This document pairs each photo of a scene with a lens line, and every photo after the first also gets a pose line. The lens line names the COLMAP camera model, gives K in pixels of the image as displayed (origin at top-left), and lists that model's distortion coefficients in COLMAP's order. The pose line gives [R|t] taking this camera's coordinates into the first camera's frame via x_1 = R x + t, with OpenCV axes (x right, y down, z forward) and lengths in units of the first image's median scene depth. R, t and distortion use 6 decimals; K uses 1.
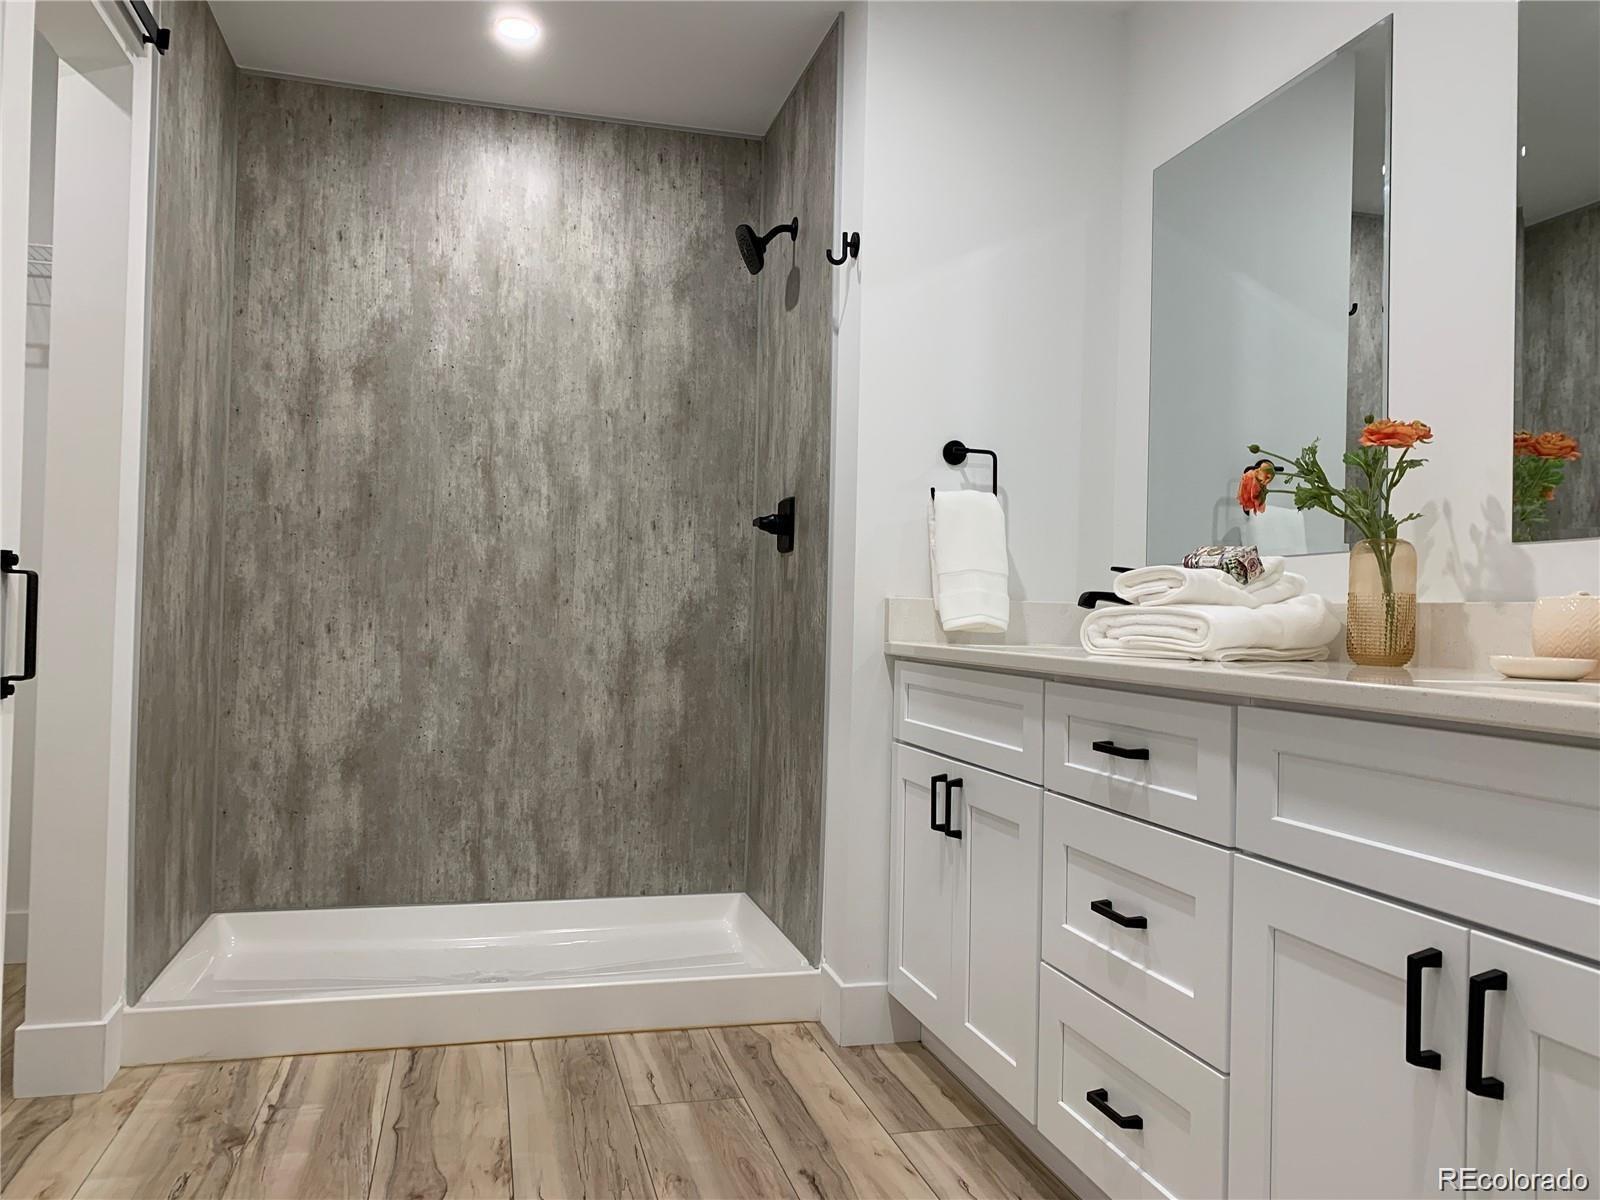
lens RADIAL K [[1225.4, 0, 794.3], [0, 1225.4, 604.9], [0, 0, 1]] dist [-0.011671, -0.009475]
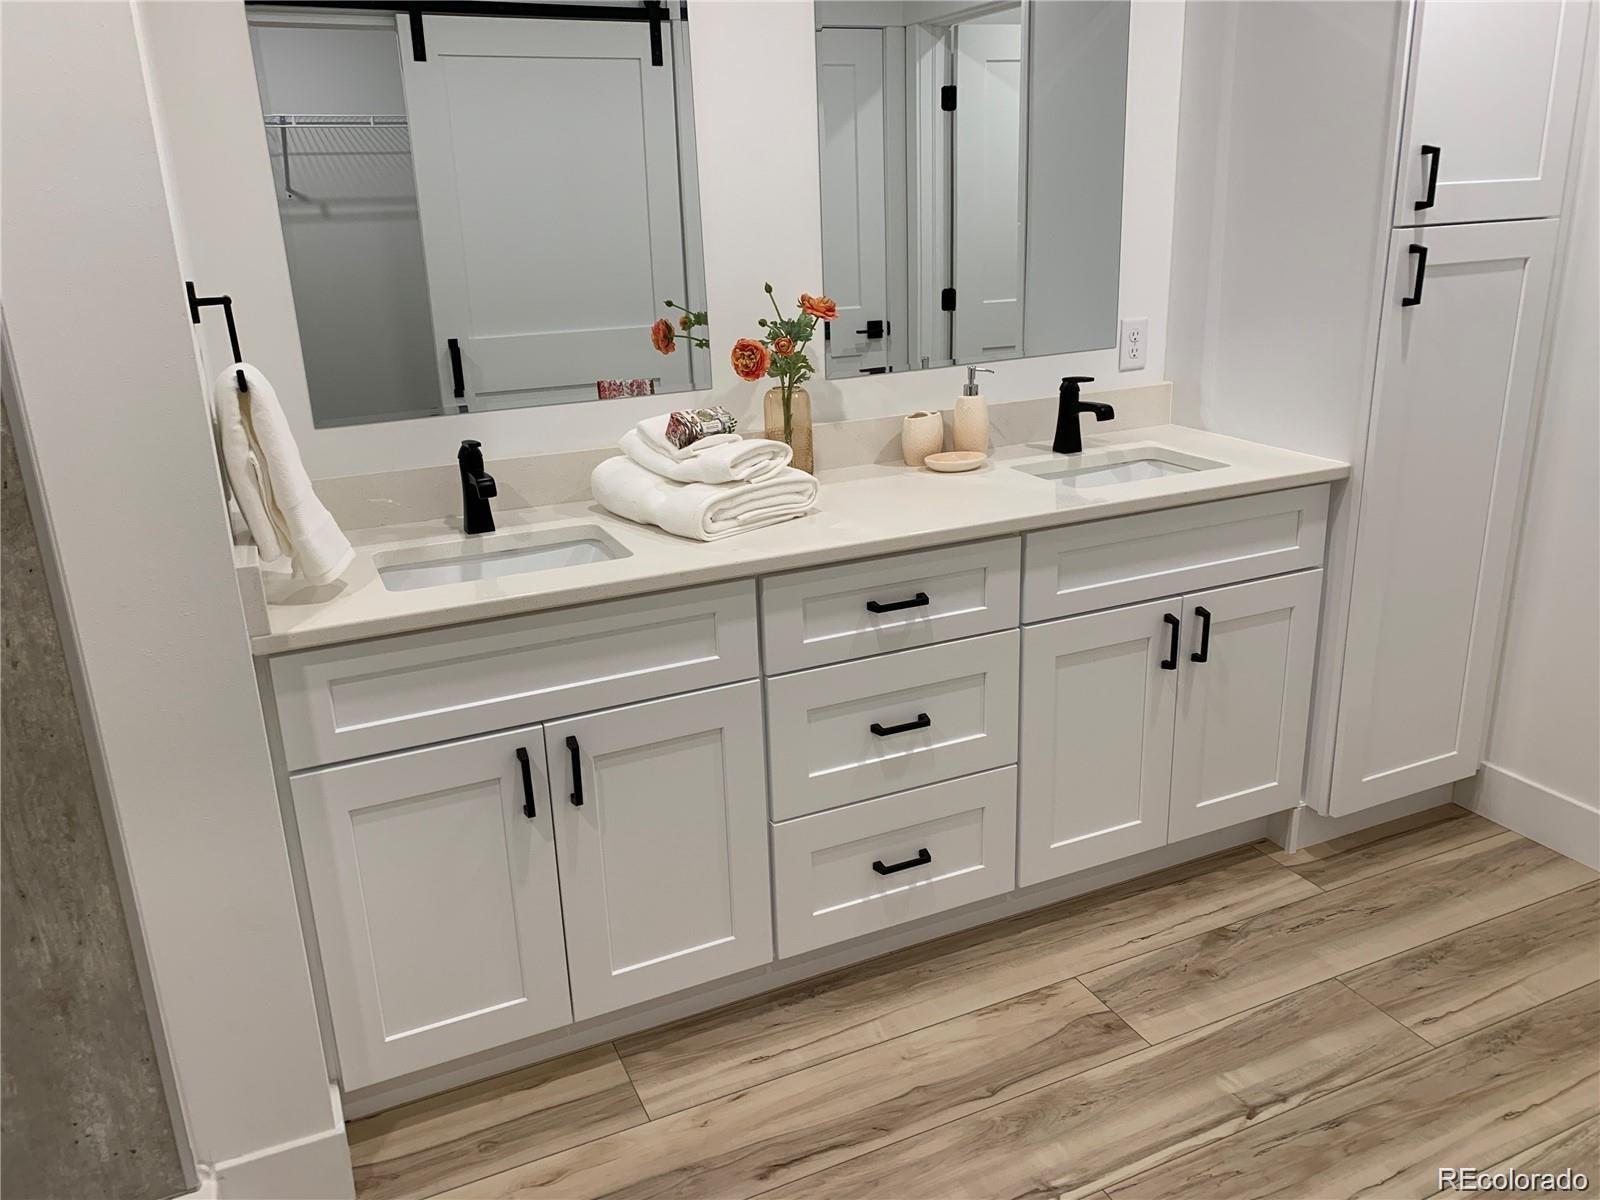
lens RADIAL K [[1225.4, 0, 795.4], [0, 1225.4, 587.3], [0, 0, 1]] dist [-0.011671, -0.009475]
pose [[-0.180447, -0.315521, 0.931604, -0.705674], [0.022762, 0.945558, 0.324656, -0.245491], [-0.983321, 0.079788, -0.163441, 1.087639]]
